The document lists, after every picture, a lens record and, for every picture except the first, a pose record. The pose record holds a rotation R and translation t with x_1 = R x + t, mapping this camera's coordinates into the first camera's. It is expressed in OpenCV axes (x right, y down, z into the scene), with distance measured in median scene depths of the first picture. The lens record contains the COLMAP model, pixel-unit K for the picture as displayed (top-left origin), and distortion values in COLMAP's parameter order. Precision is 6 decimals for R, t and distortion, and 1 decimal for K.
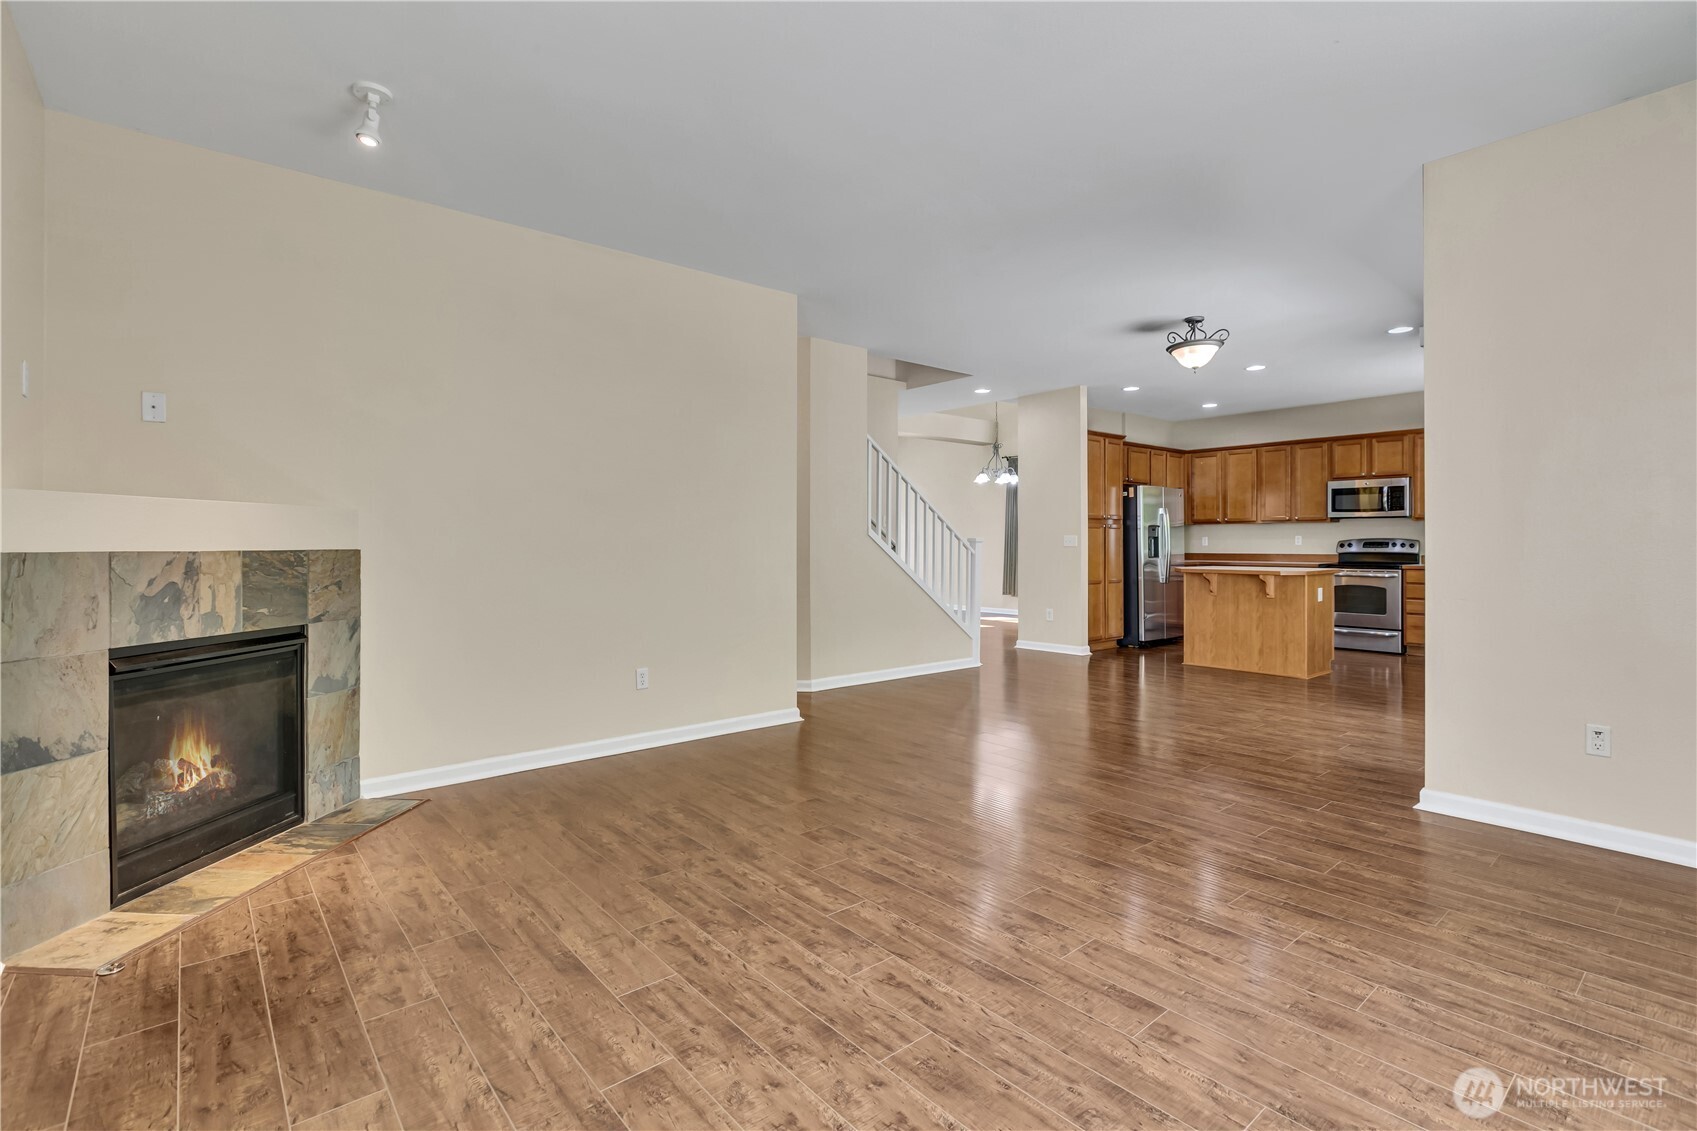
lens RADIAL K [[791.2, 0, 856.3], [0, 791.2, 542.6], [0, 0, 1]] dist [0.000952, 0.000186]
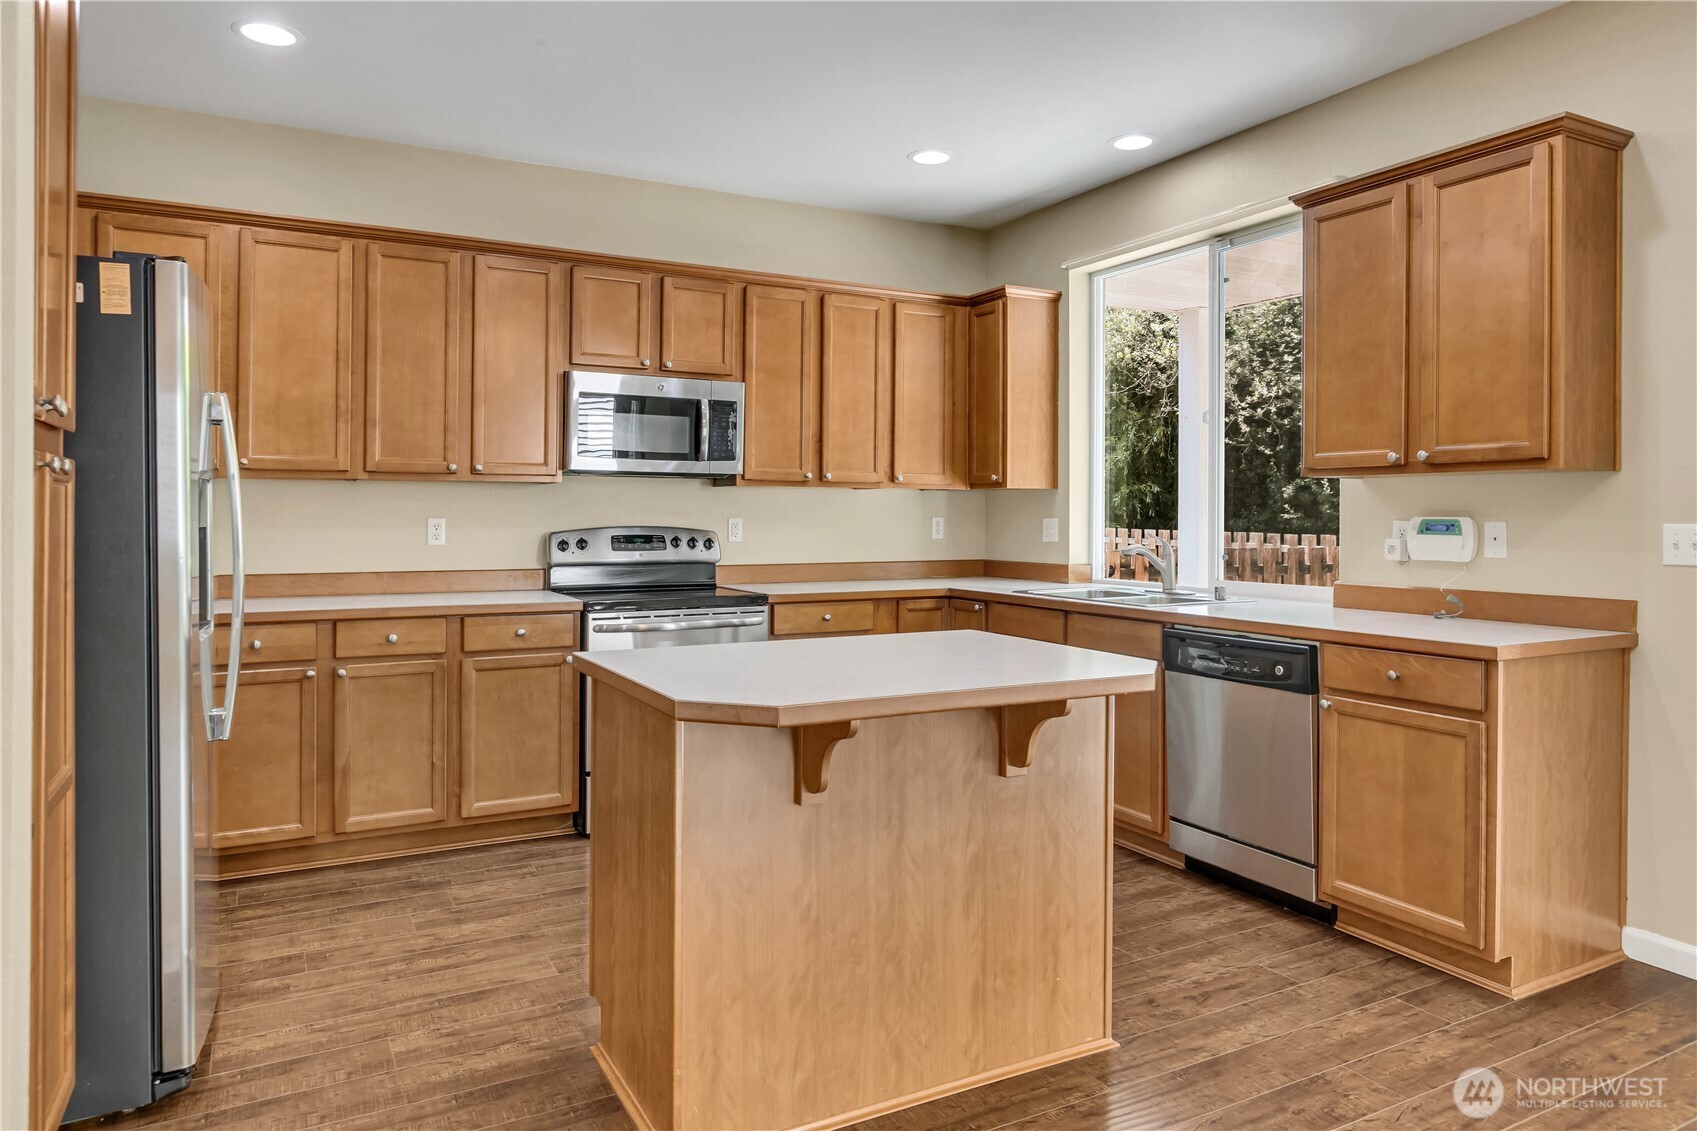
lens RADIAL K [[1093.9, 0, 859.6], [0, 1093.9, 513.2], [0, 0, 1]] dist [-0.004023, -0.000766]
pose [[0.200695, 0.003950, 0.979646, 0.157363], [-0.003845, 0.999987, -0.003244, -0.013121], [-0.979646, -0.003116, 0.200708, 0.927863]]
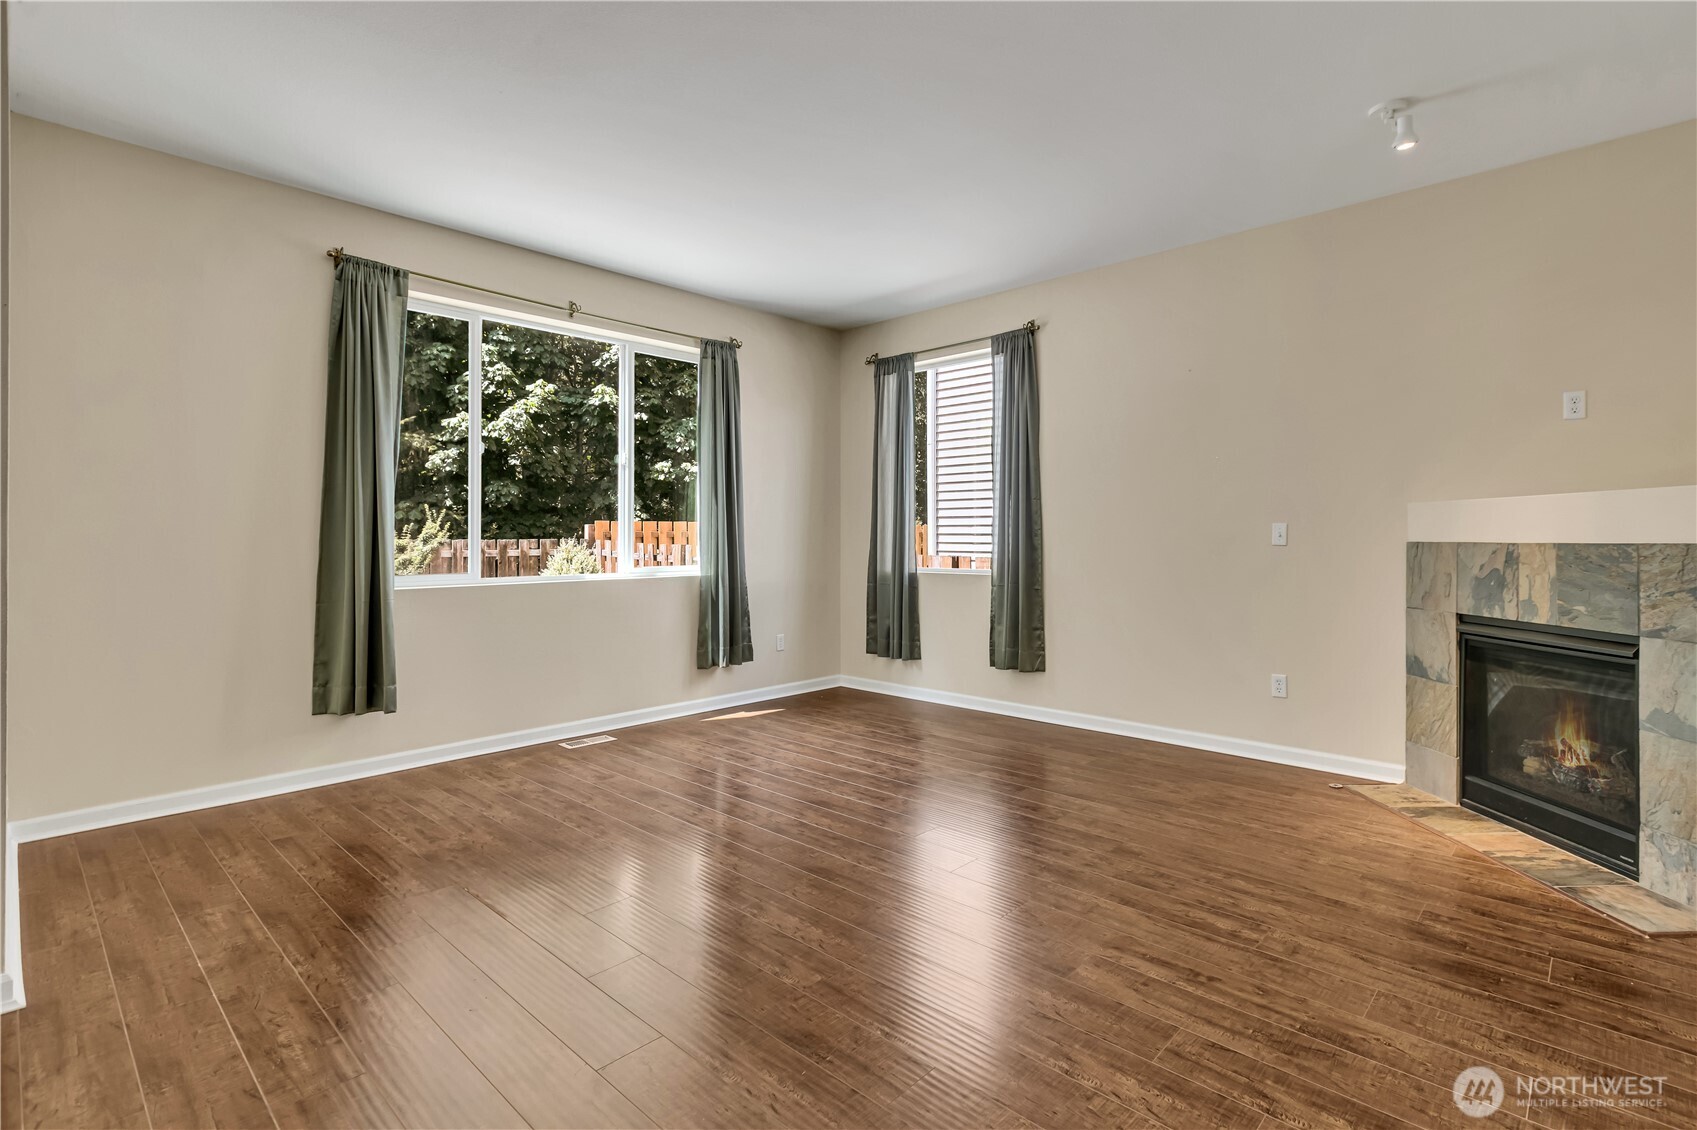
lens RADIAL K [[794.2, 0, 865.5], [0, 794.2, 544.5], [0, 0, 1]] dist [-0.007341, -0.000251]
pose [[-0.992806, 0.005458, -0.119610, 0.079757], [0.004712, 0.999968, 0.006517, 0.000593], [0.119641, 0.005906, -0.992800, 0.764835]]
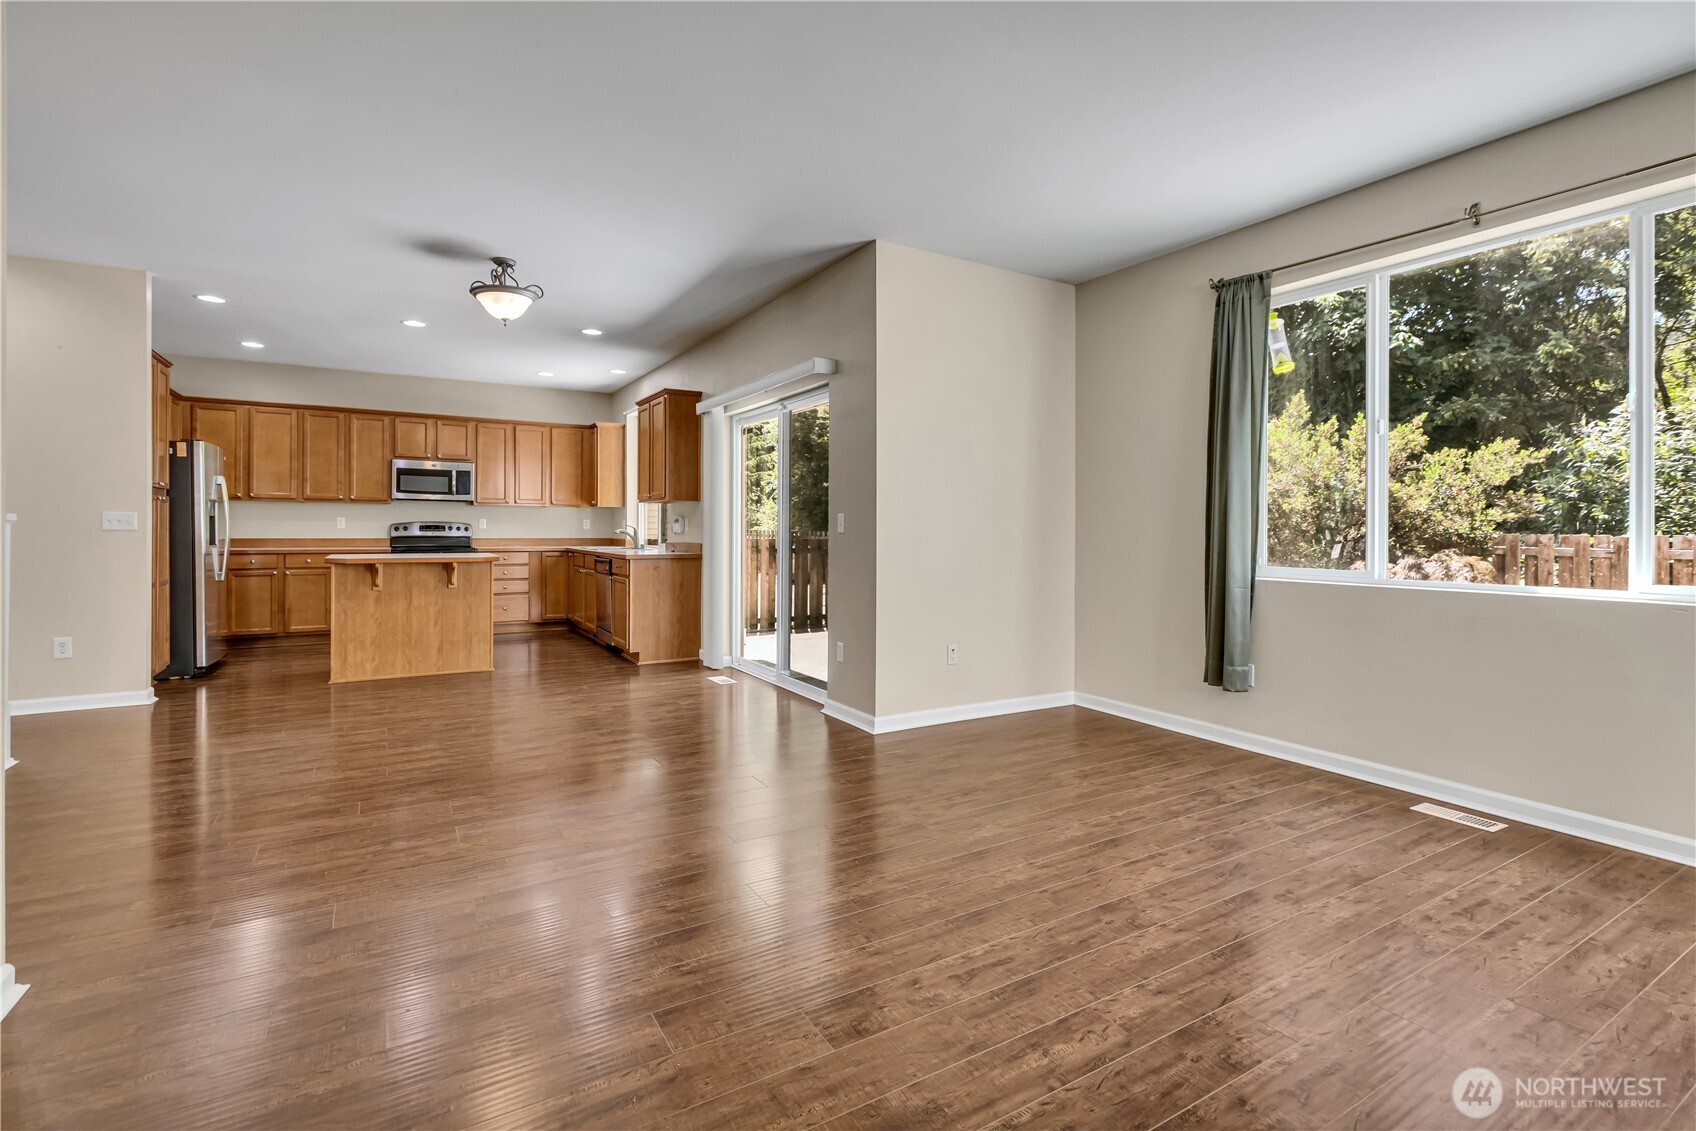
lens RADIAL K [[783.7, 0, 855.6], [0, 783.7, 537.6], [0, 0, 1]] dist [0.000421, 0.000236]
pose [[0.159497, -0.008916, 0.987158, -0.264827], [-0.008125, 0.999913, 0.010344, -0.000074], [-0.987165, -0.009671, 0.159411, 0.387749]]
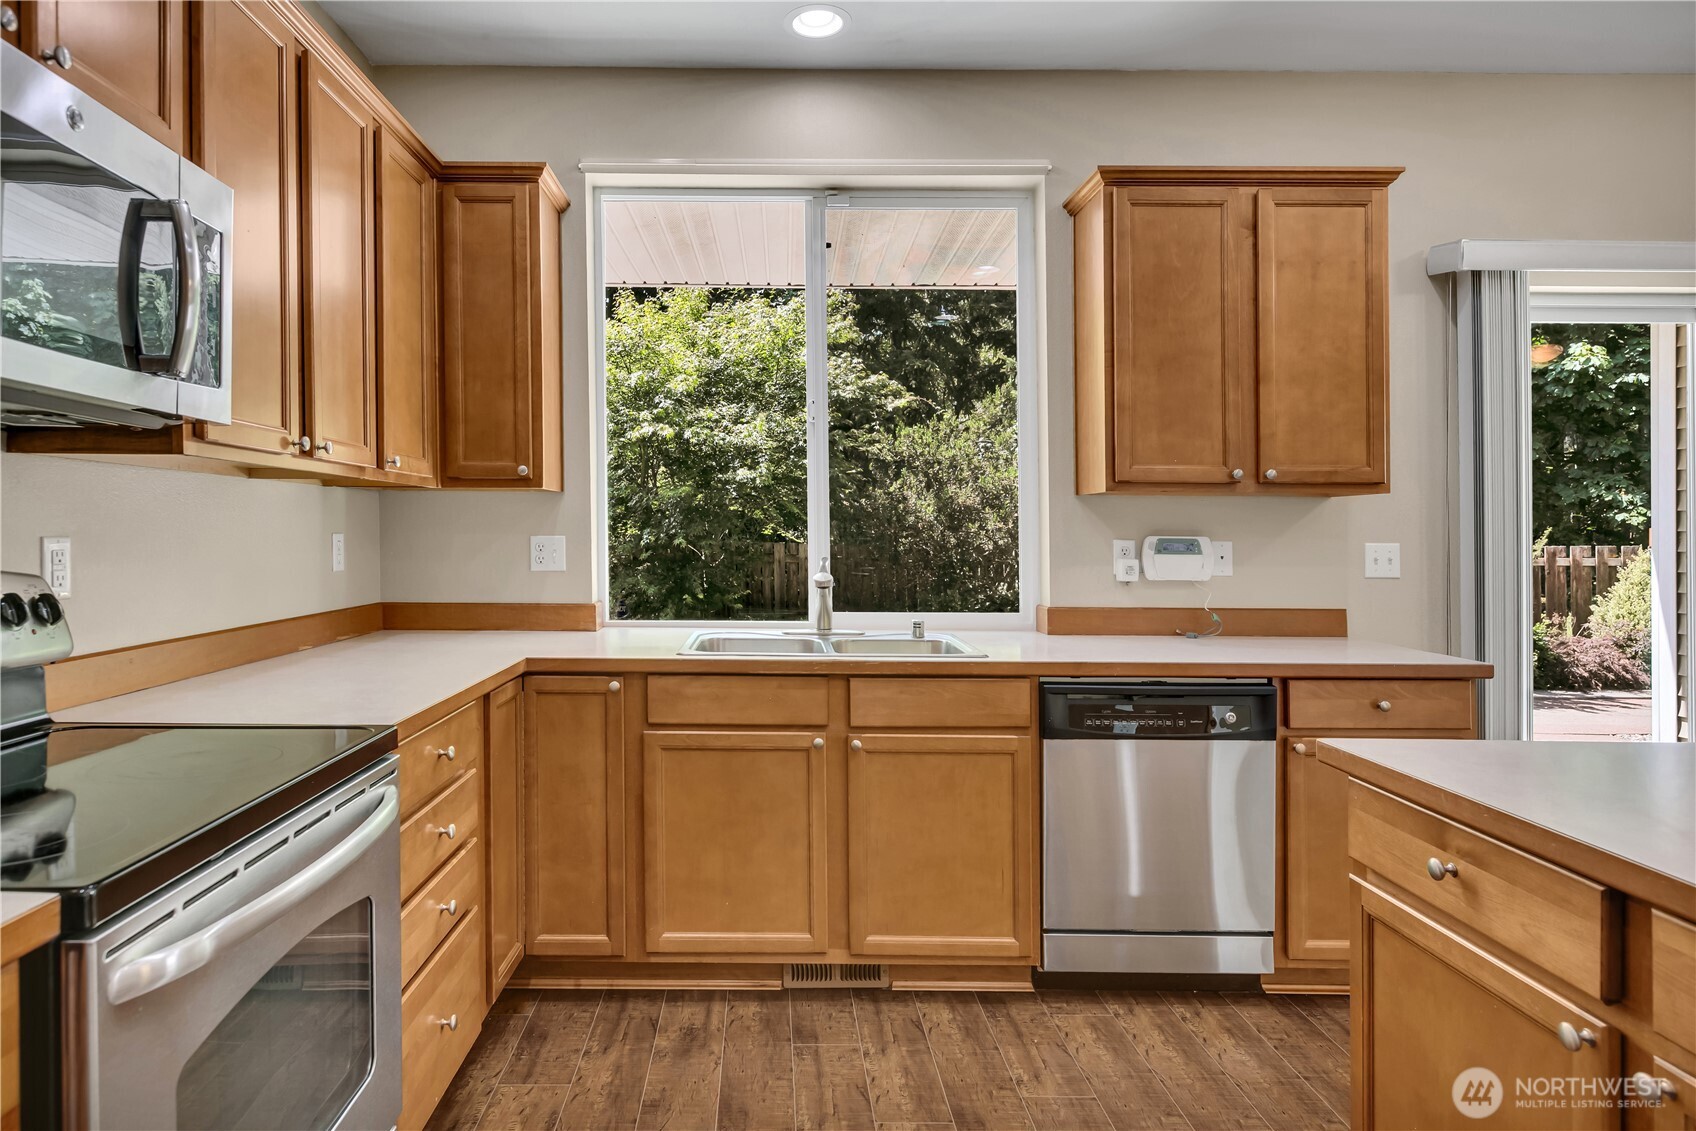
lens RADIAL K [[975.8, 0, 775.8], [0, 975.8, 534.2], [0, 0, 1]] dist [-0.000160, 0.000125]
pose [[-0.761077, -0.005231, 0.648640, 0.541064], [-0.006808, 0.999977, 0.000076, -0.013742], [-0.648626, -0.004358, -0.761095, 1.218484]]
